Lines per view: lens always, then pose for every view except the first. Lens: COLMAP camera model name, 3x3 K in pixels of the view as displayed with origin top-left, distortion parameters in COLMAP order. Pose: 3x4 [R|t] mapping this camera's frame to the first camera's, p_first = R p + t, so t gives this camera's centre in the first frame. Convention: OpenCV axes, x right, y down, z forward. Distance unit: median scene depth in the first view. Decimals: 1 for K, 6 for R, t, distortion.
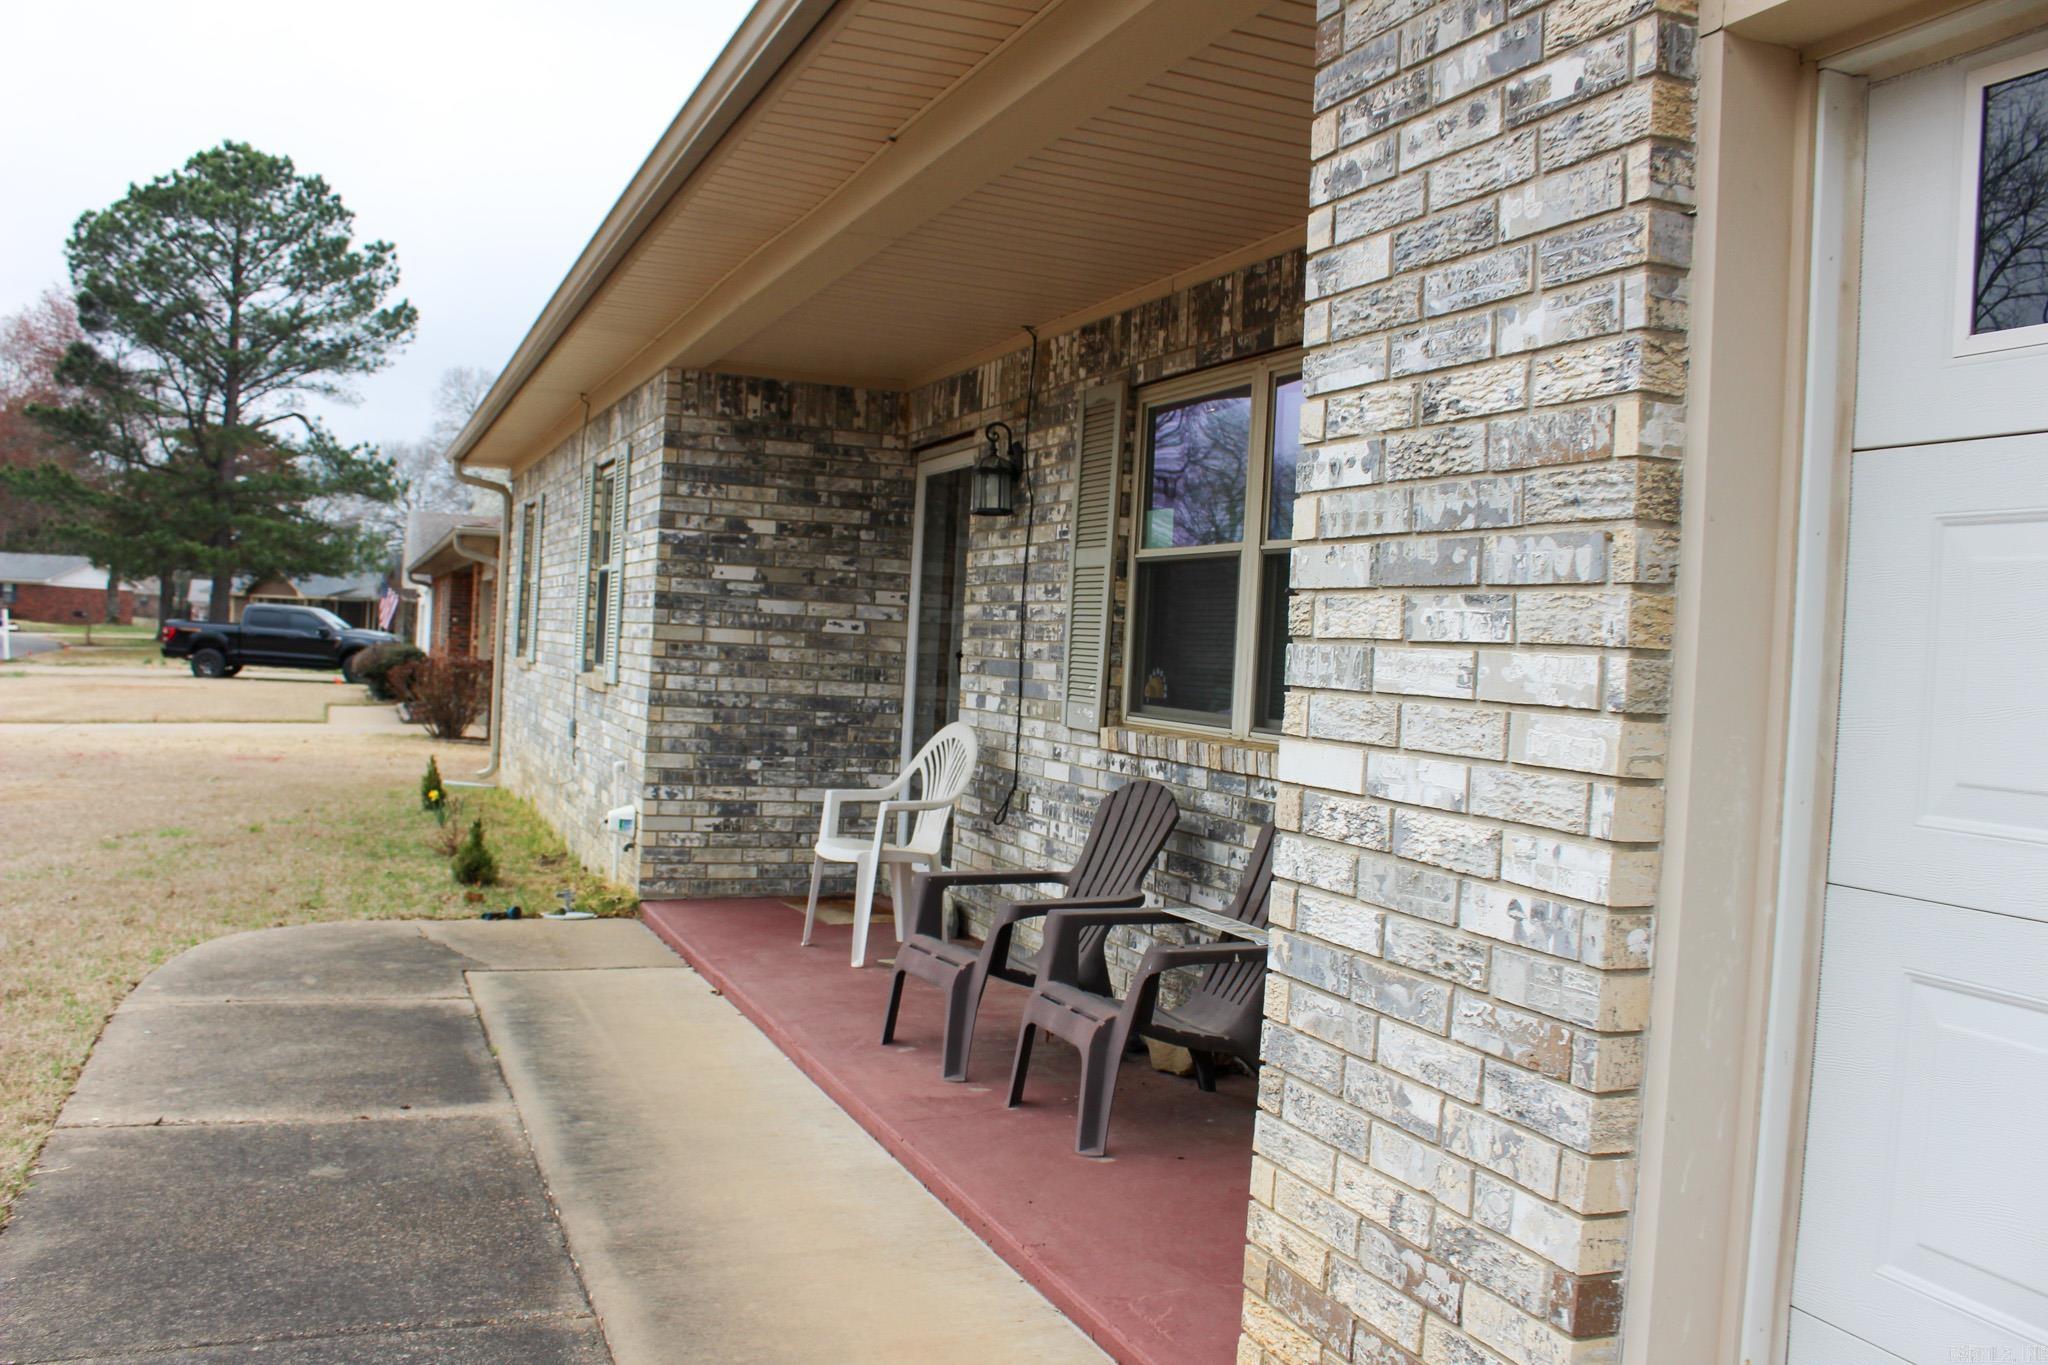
lens RADIAL K [[1708.9, 0, 1027.2], [0, 1708.9, 681.0], [0, 0, 1]] dist [-0.144795, 0.105994]
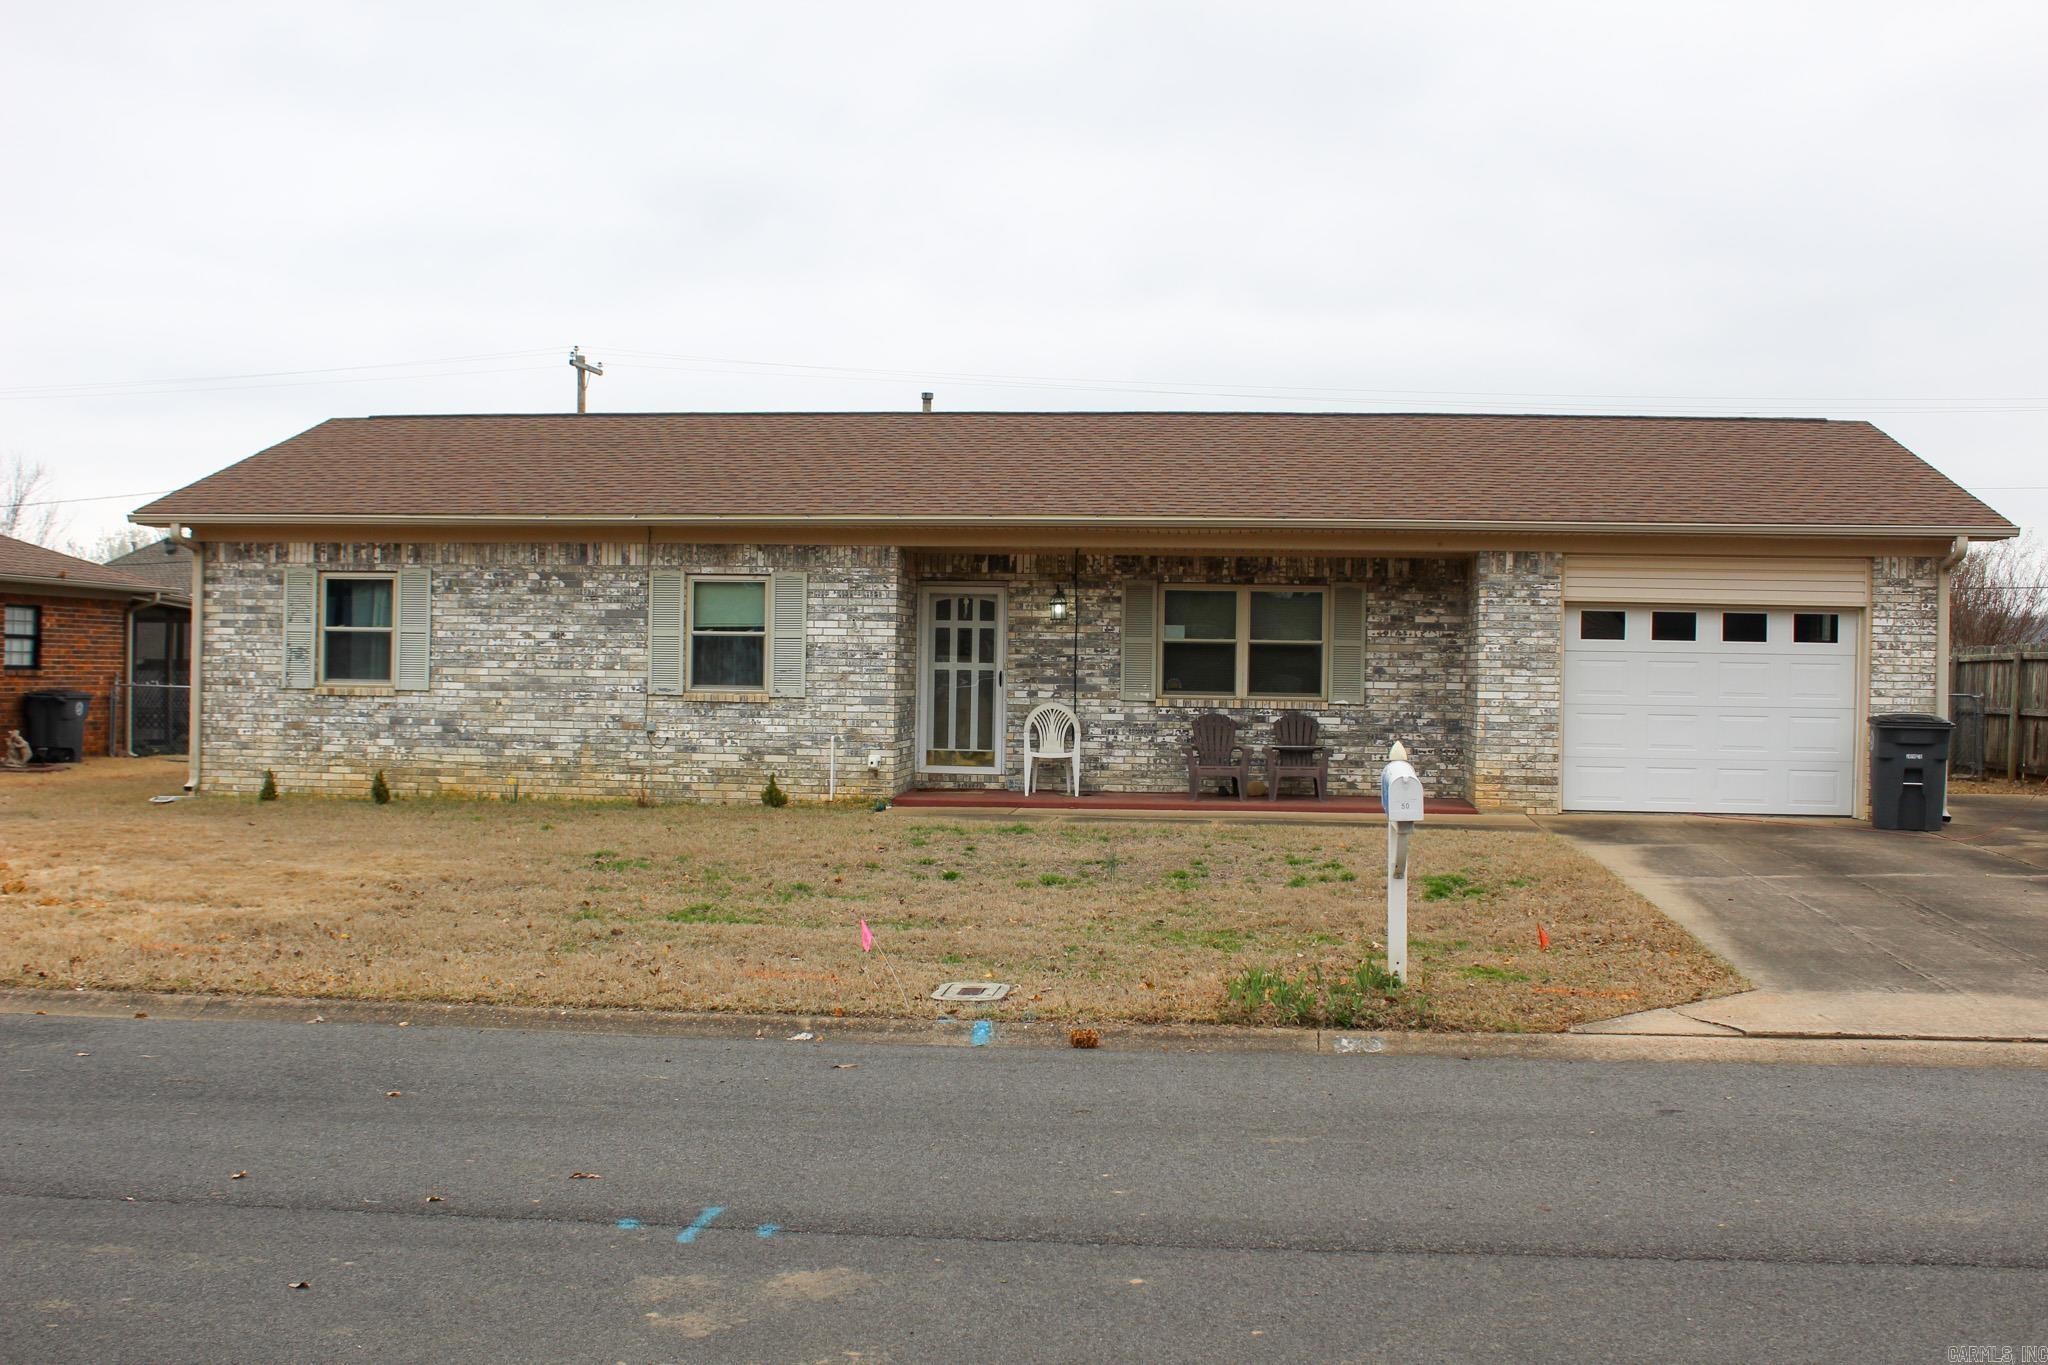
lens RADIAL K [[2066.4, 0, 1023.1], [0, 2066.4, 684.2], [0, 0, 1]] dist [-0.066930, 0.000000]
pose [[0.493221, -0.052496, 0.868318, -7.734274], [0.026791, 0.998621, 0.045156, -0.404632], [-0.869491, 0.000991, 0.493947, -1.350931]]
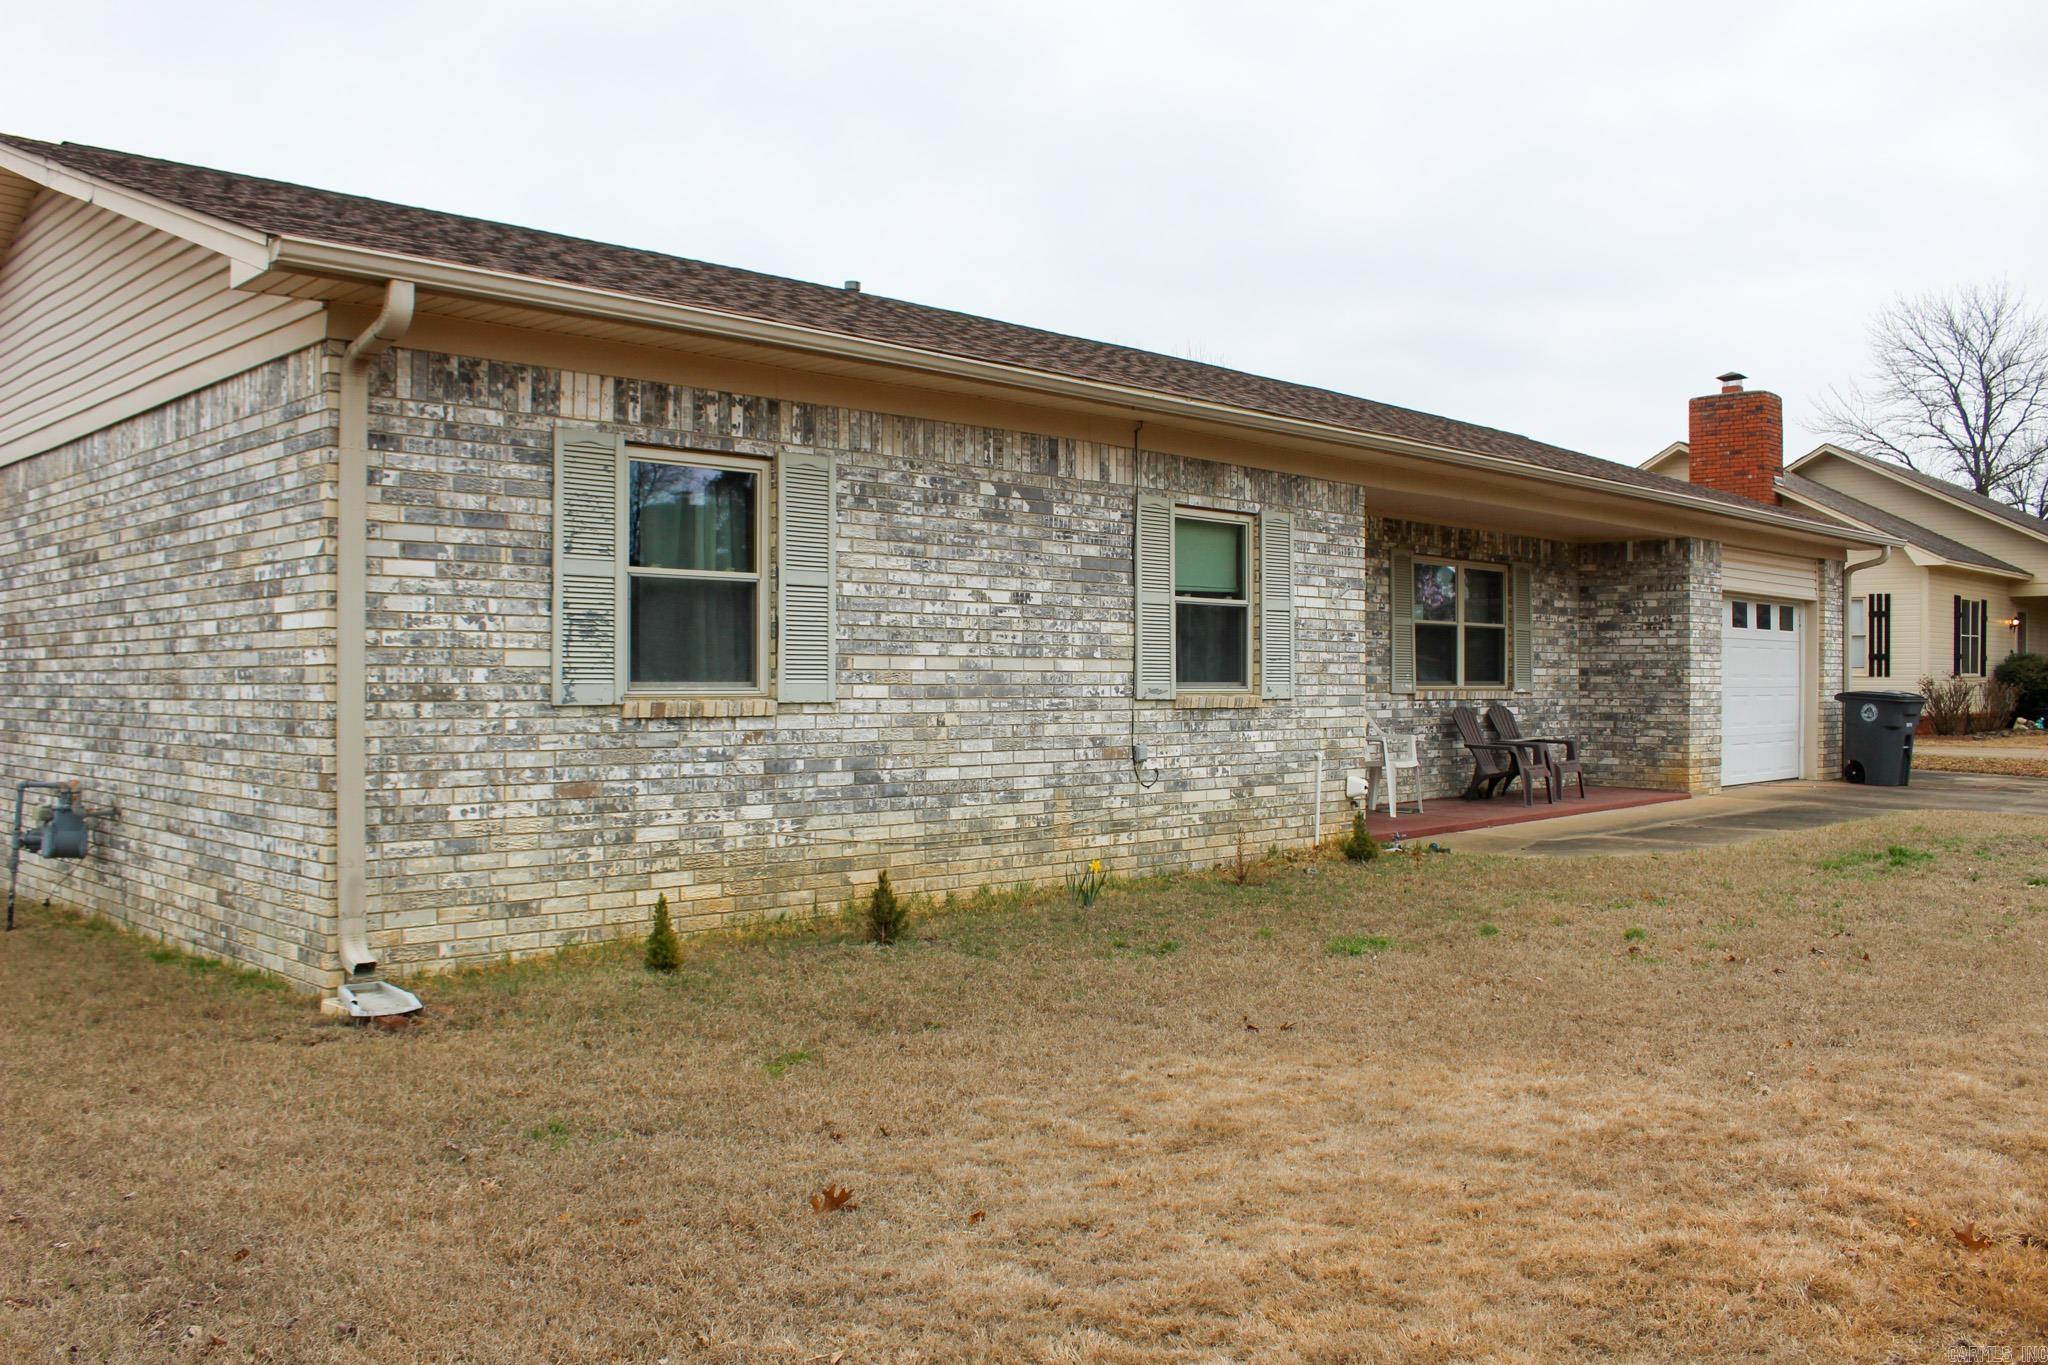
lens RADIAL K [[1685.3, 0, 1025.2], [0, 1685.3, 688.5], [0, 0, 1]] dist [-0.119780, -0.000361]
pose [[-0.374412, -0.061707, 0.925207, -4.894707], [-0.007626, 0.997954, 0.063473, -0.311139], [-0.927231, 0.016709, -0.374117, 5.992175]]
